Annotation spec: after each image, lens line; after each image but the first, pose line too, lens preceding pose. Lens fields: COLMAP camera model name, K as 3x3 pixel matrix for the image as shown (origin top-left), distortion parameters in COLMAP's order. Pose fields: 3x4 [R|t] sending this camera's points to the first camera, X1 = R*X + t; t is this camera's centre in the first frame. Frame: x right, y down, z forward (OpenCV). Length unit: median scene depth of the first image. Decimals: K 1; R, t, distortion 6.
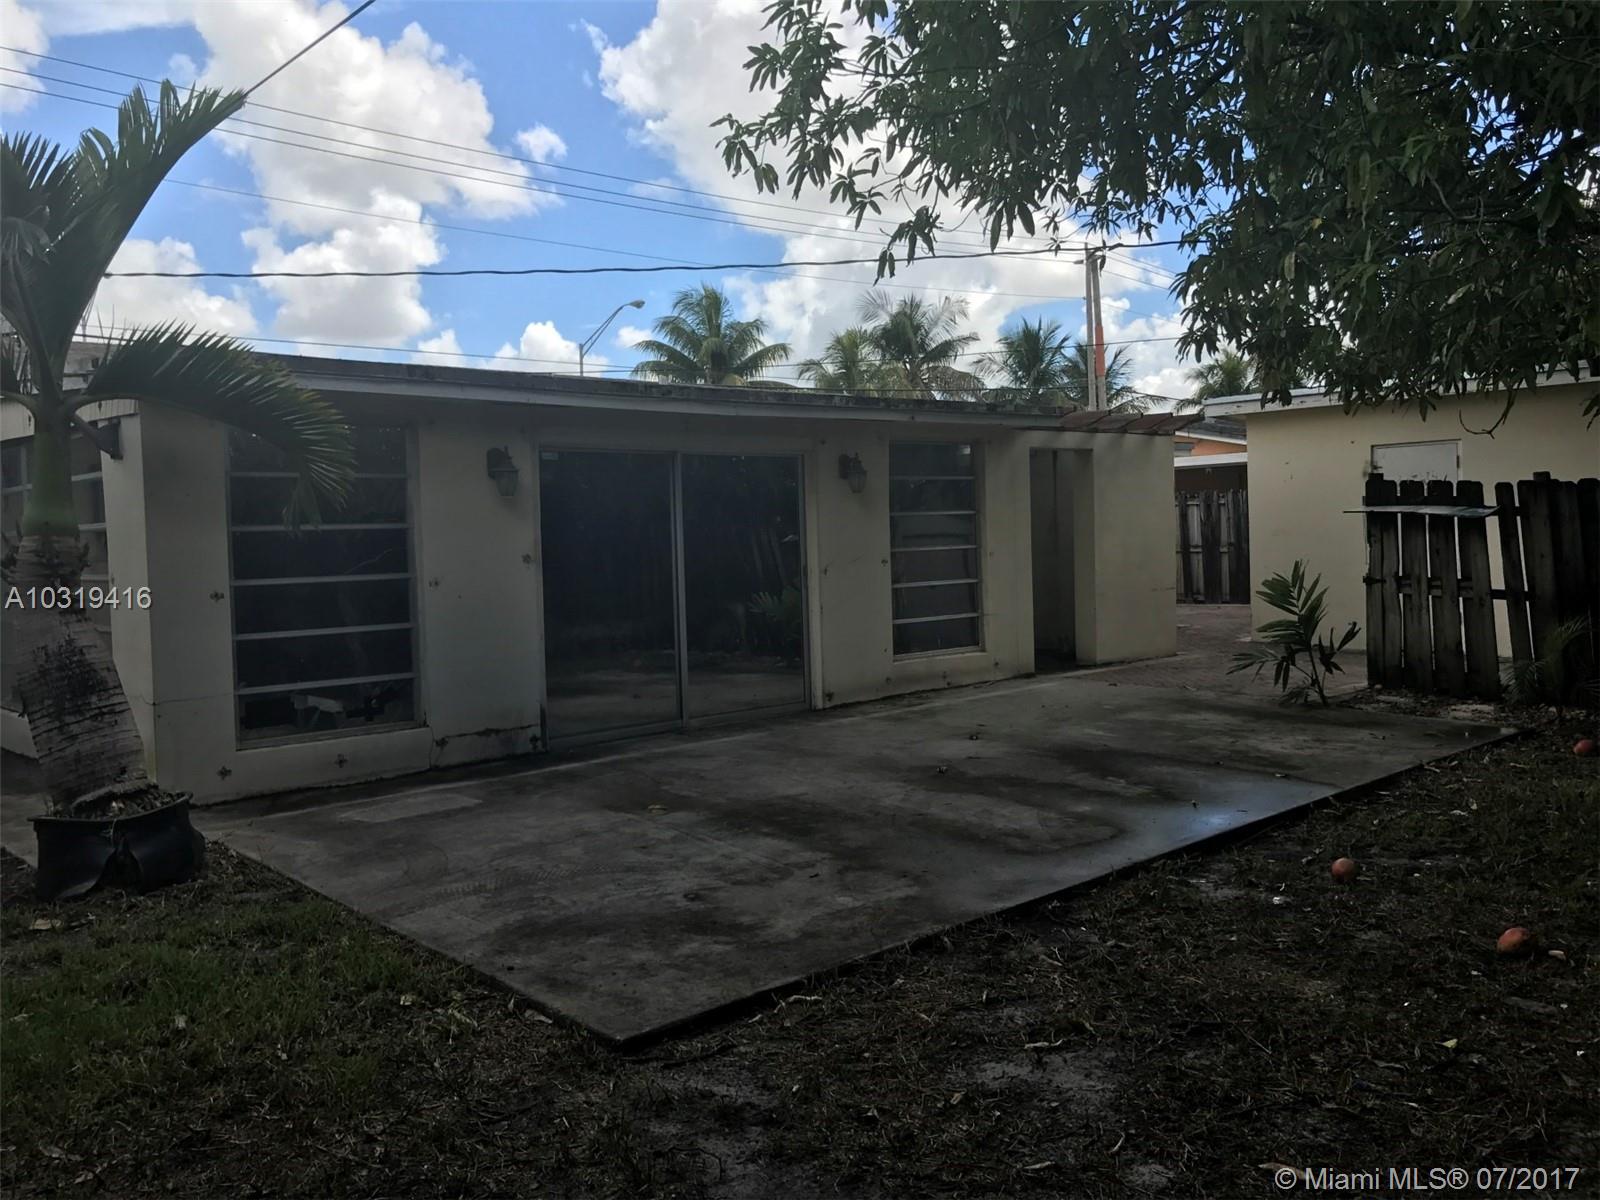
lens RADIAL K [[1329.6, 0, 796.5], [0, 1329.6, 599.2], [0, 0, 1]] dist [0.049884, -0.055369]
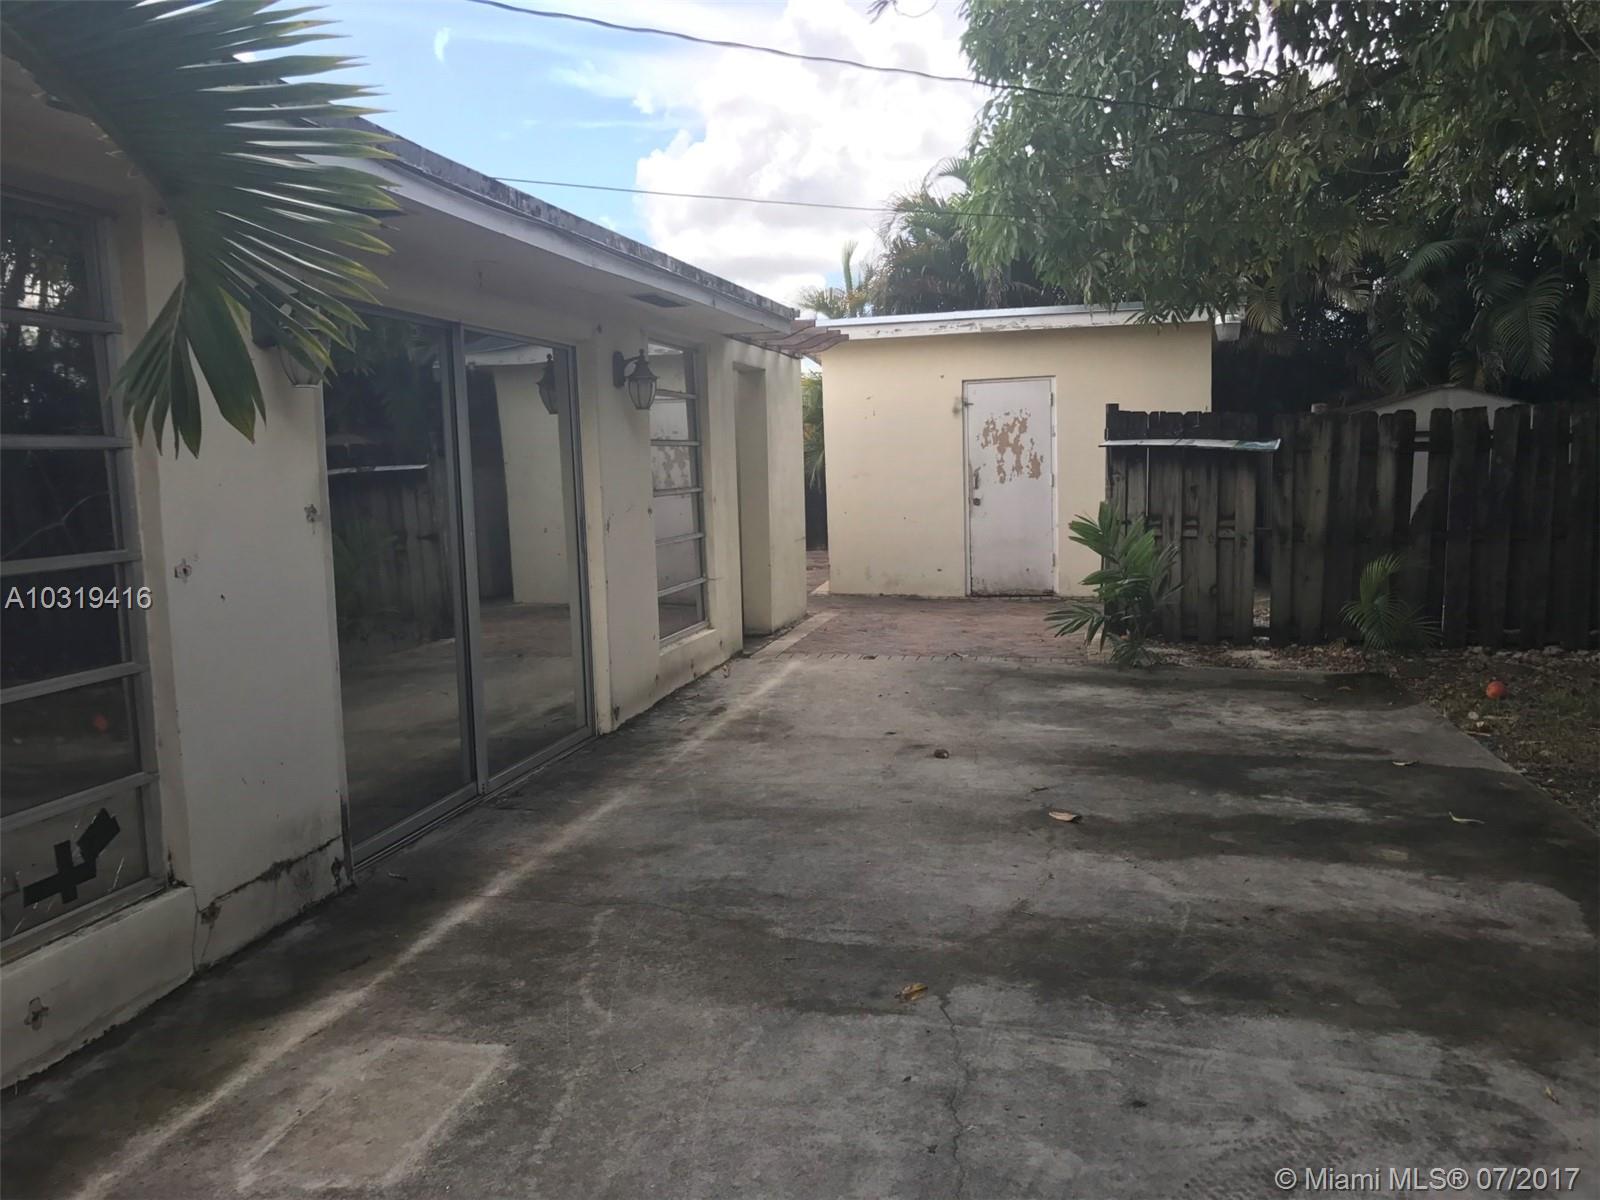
lens RADIAL K [[1329.6, 0, 794.3], [0, 1329.6, 594.5], [0, 0, 1]] dist [0.049884, -0.055369]
pose [[0.825094, -0.053518, 0.562455, -0.347560], [0.034830, 0.998428, 0.043907, -0.016172], [-0.563921, -0.016637, 0.825661, 0.493413]]
